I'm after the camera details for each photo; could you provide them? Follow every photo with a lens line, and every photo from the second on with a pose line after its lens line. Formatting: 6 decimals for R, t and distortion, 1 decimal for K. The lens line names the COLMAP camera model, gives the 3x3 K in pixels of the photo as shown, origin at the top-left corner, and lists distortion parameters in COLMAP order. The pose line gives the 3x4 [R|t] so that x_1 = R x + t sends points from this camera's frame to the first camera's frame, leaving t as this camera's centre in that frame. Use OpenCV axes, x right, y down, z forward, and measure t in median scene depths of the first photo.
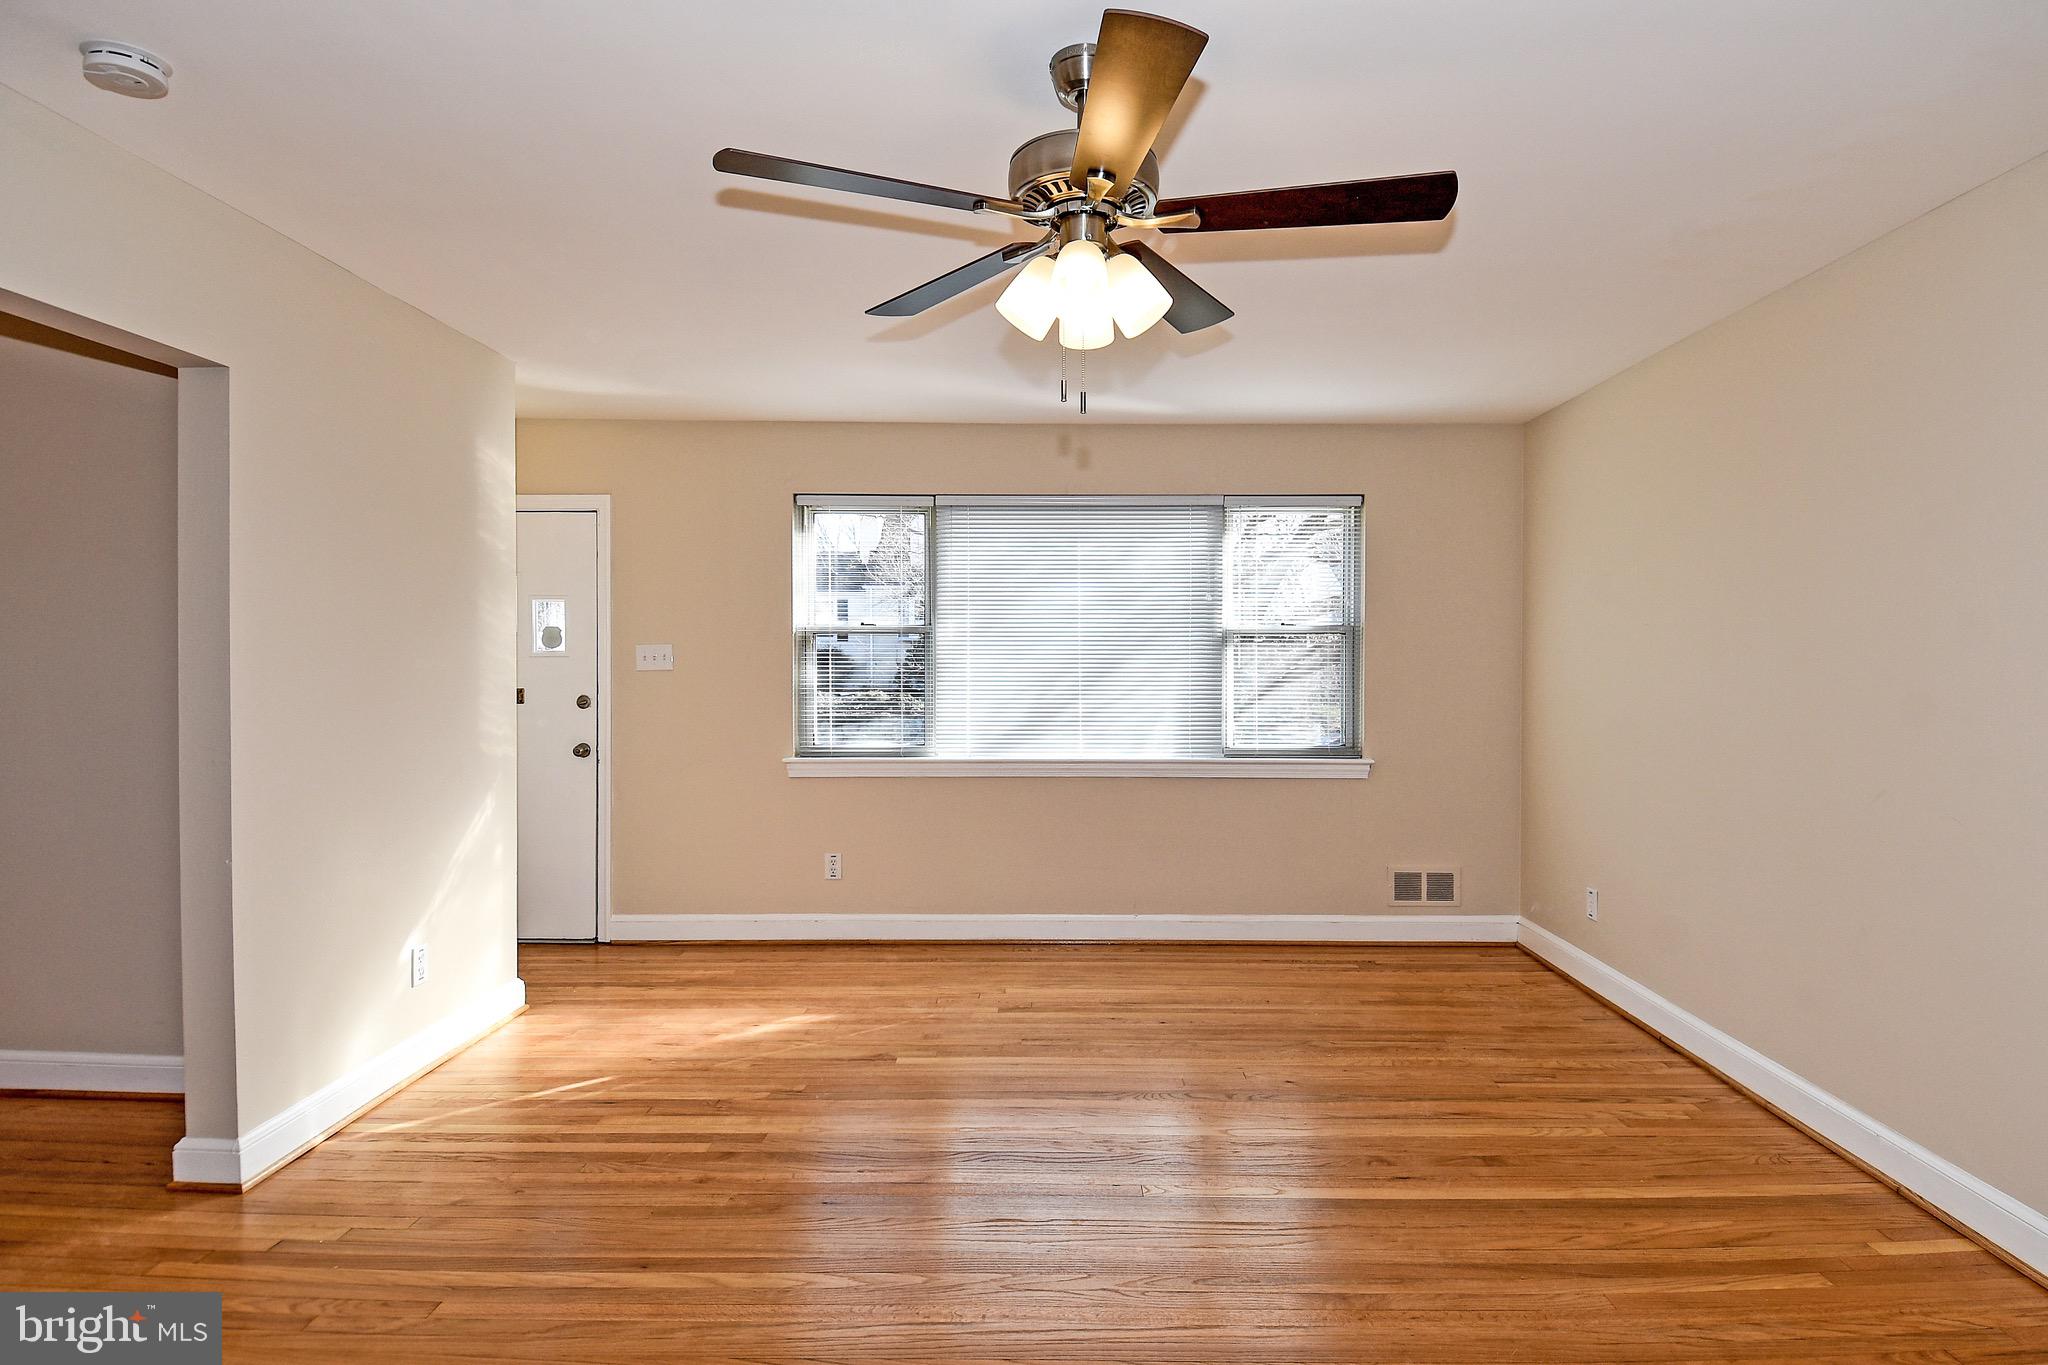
lens RADIAL K [[1091.9, 0, 1156.9], [0, 1091.9, 667.7], [0, 0, 1]] dist [0.017508, -0.026452]
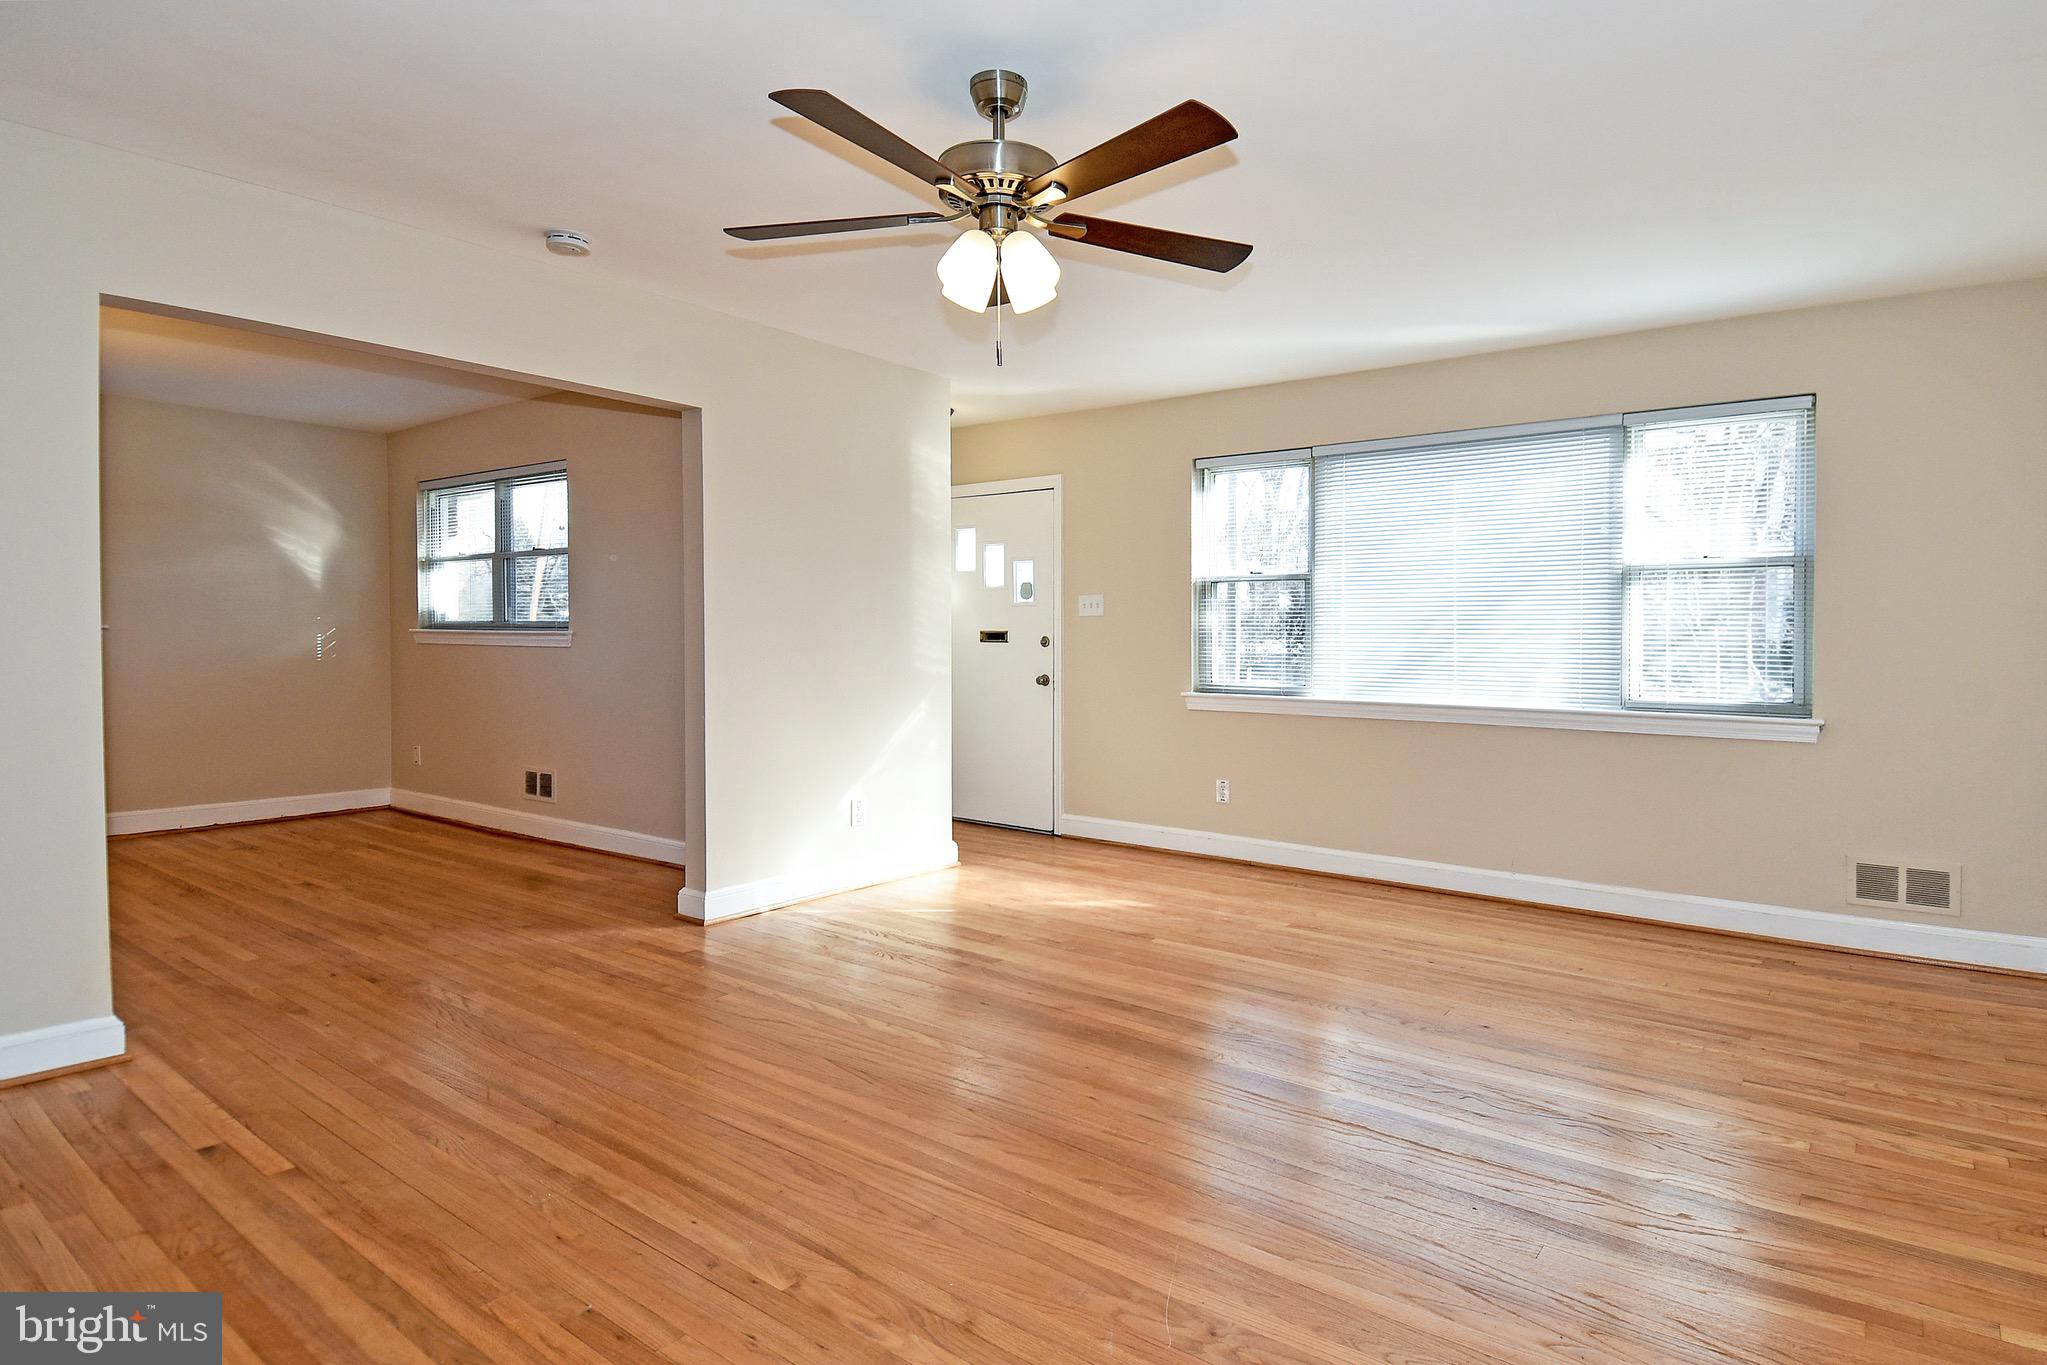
lens RADIAL K [[1091.4, 0, 1050.9], [0, 1091.4, 665.7], [0, 0, 1]] dist [0.017508, -0.026452]
pose [[0.799012, 0.019328, -0.601005, 0.229023], [-0.002617, 0.999586, 0.028667, 0.022425], [0.601310, -0.021332, 0.798731, 0.009848]]
